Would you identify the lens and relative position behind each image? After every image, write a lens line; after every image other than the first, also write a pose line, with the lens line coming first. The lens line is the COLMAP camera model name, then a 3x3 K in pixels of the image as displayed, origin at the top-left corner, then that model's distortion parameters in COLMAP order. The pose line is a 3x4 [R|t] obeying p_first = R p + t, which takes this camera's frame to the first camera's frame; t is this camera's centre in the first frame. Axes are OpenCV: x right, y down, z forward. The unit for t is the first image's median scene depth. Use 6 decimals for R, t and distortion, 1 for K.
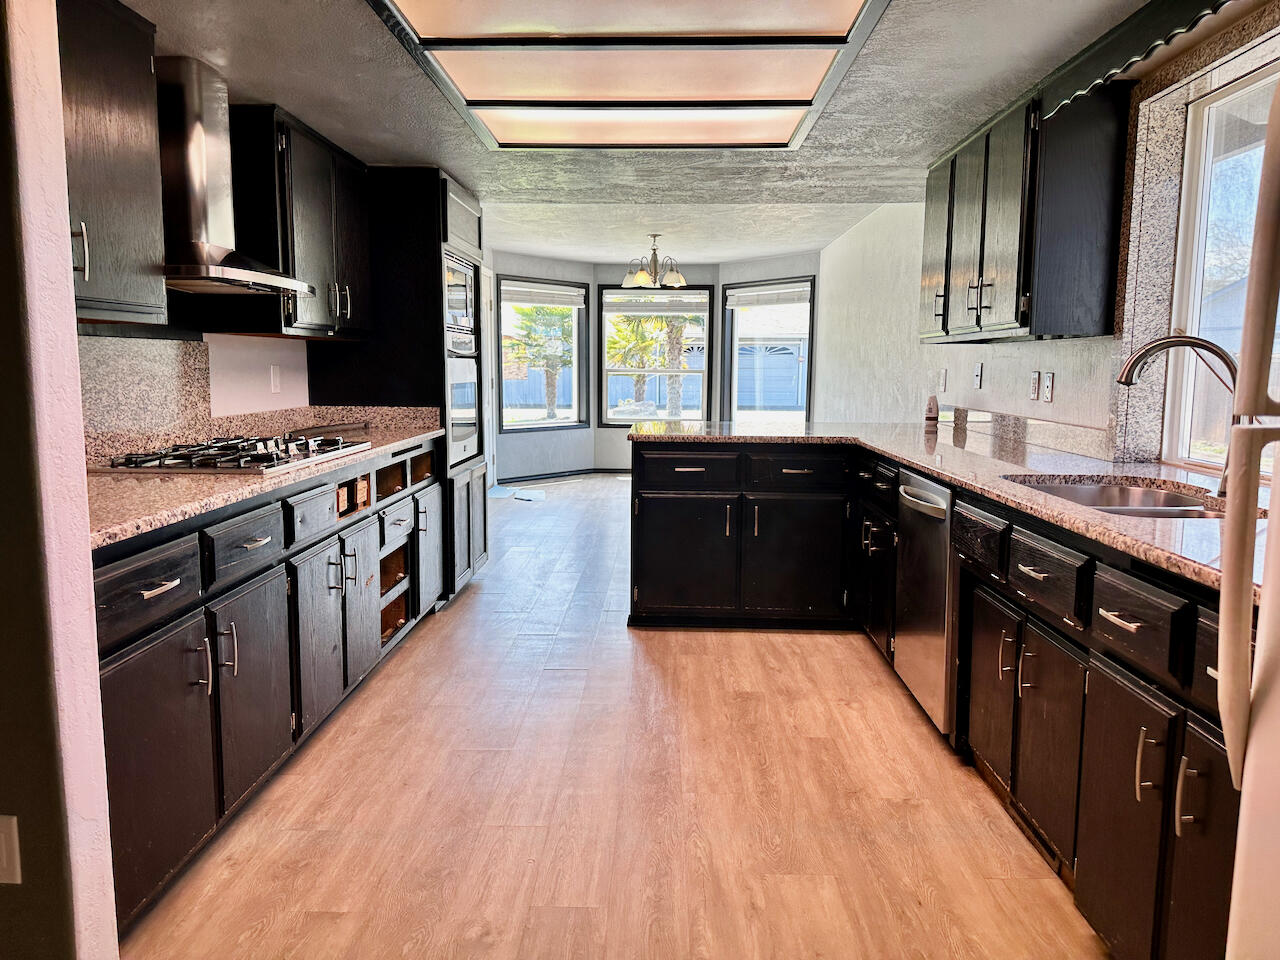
lens RADIAL K [[902.5, 0, 654.7], [0, 902.5, 476.0], [0, 0, 1]] dist [0.119765, -0.134403]
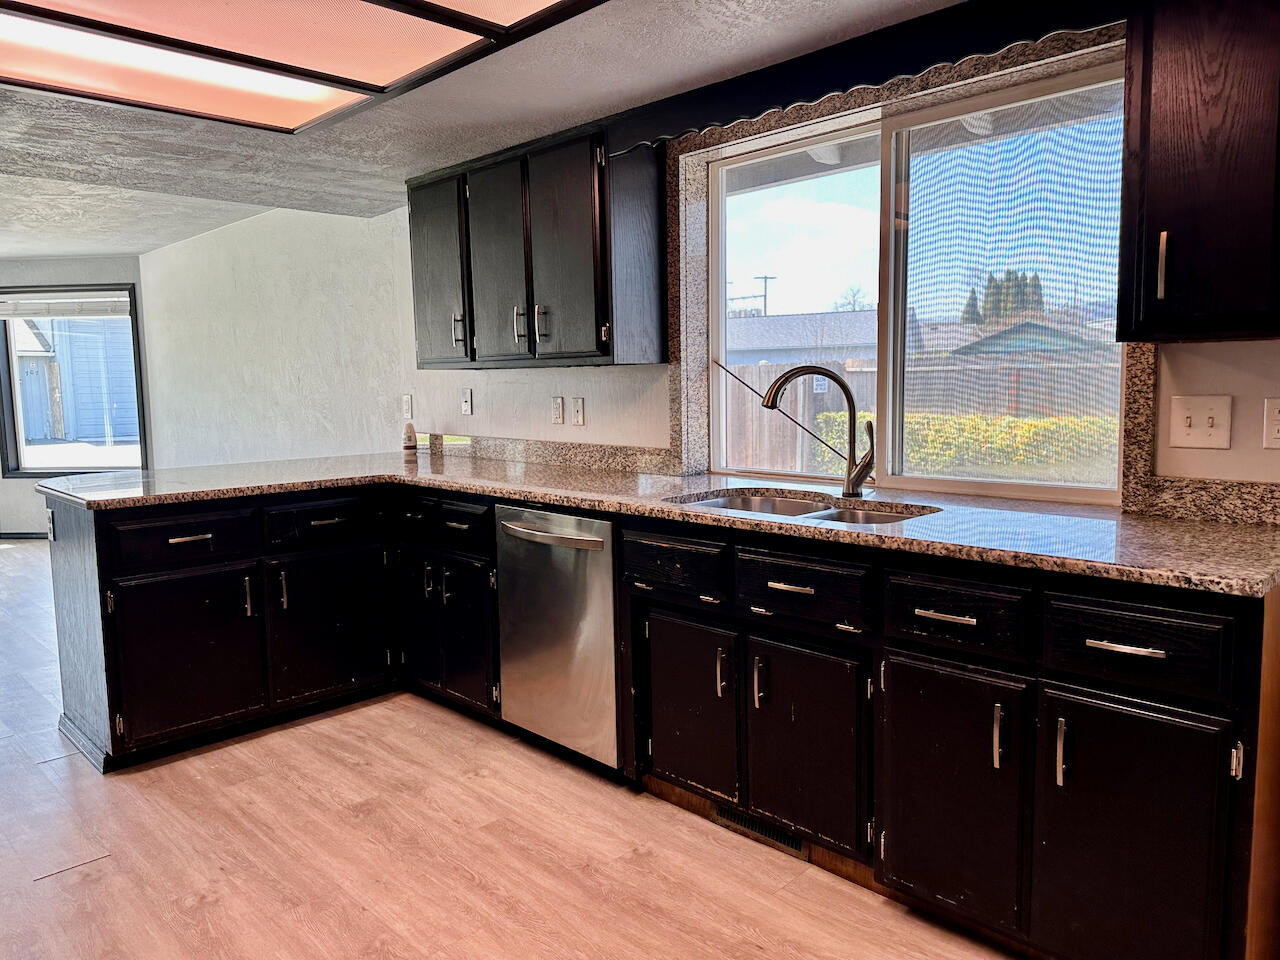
lens RADIAL K [[902.5, 0, 654.7], [0, 902.5, 476.0], [0, 0, 1]] dist [0.119765, -0.134403]
pose [[0.702116, -0.095707, 0.705601, -0.253117], [0.110141, 0.993597, 0.025173, -0.040085], [-0.703492, 0.060041, 0.708162, 0.212910]]
